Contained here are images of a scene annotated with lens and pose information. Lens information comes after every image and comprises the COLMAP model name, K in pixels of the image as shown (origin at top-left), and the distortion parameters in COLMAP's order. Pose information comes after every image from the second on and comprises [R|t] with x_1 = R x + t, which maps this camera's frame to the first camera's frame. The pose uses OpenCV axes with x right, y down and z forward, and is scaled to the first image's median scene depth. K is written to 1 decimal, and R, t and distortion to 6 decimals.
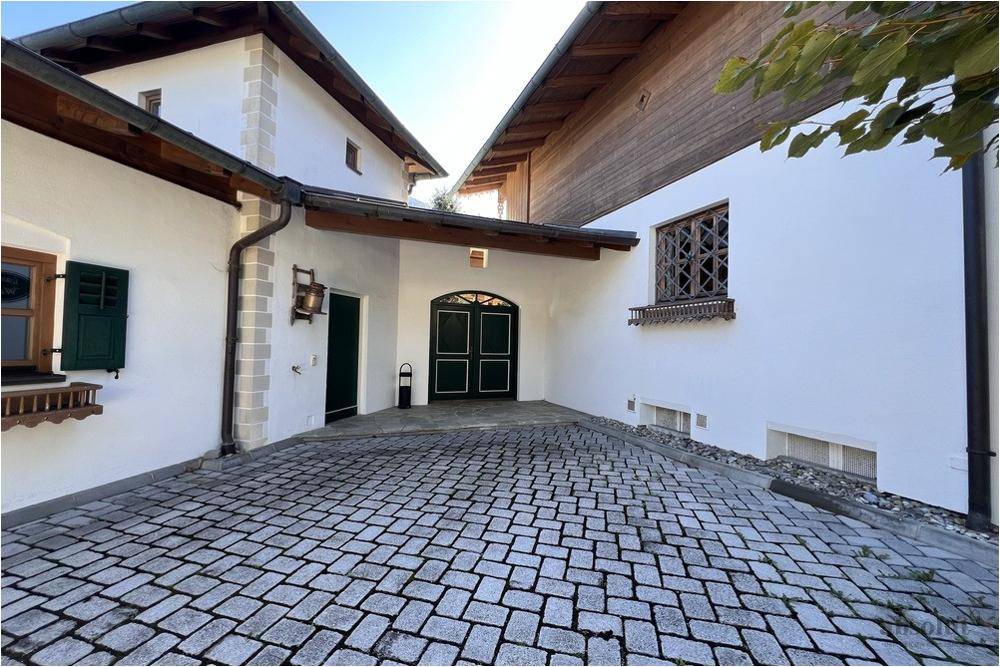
lens RADIAL K [[397.8, 0, 496.7], [0, 397.8, 334.8], [0, 0, 1]] dist [-0.002944, 0.000520]
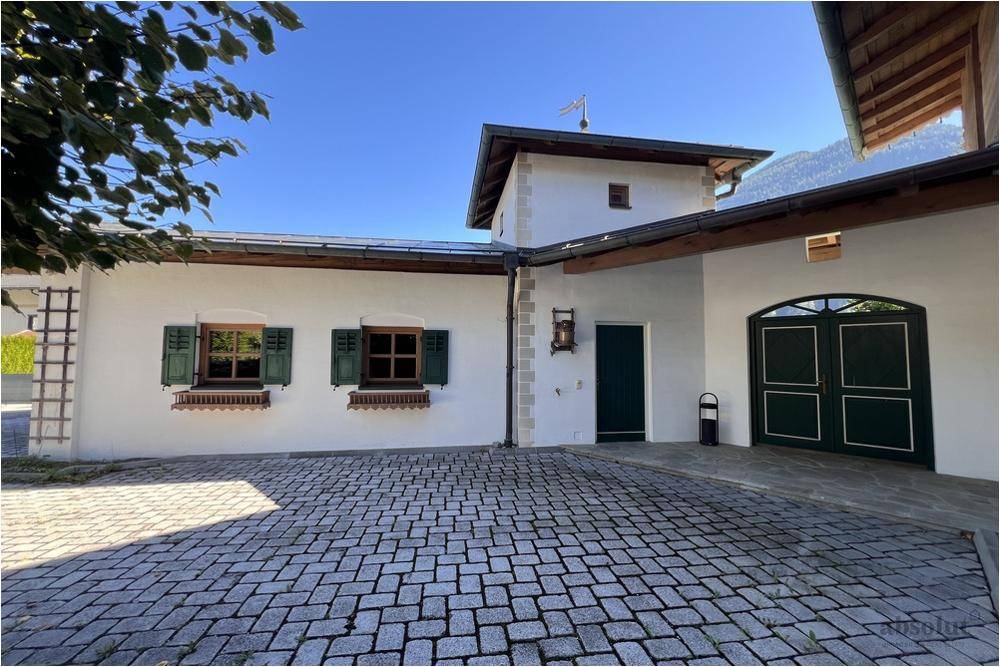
lens RADIAL K [[397.8, 0, 497.0], [0, 397.8, 336.3], [0, 0, 1]] dist [-0.002944, 0.000520]
pose [[0.399164, -0.065070, -0.914568, 0.615626], [0.020544, 0.997863, -0.062030, -0.012436], [0.916649, 0.005971, 0.399647, 0.353978]]
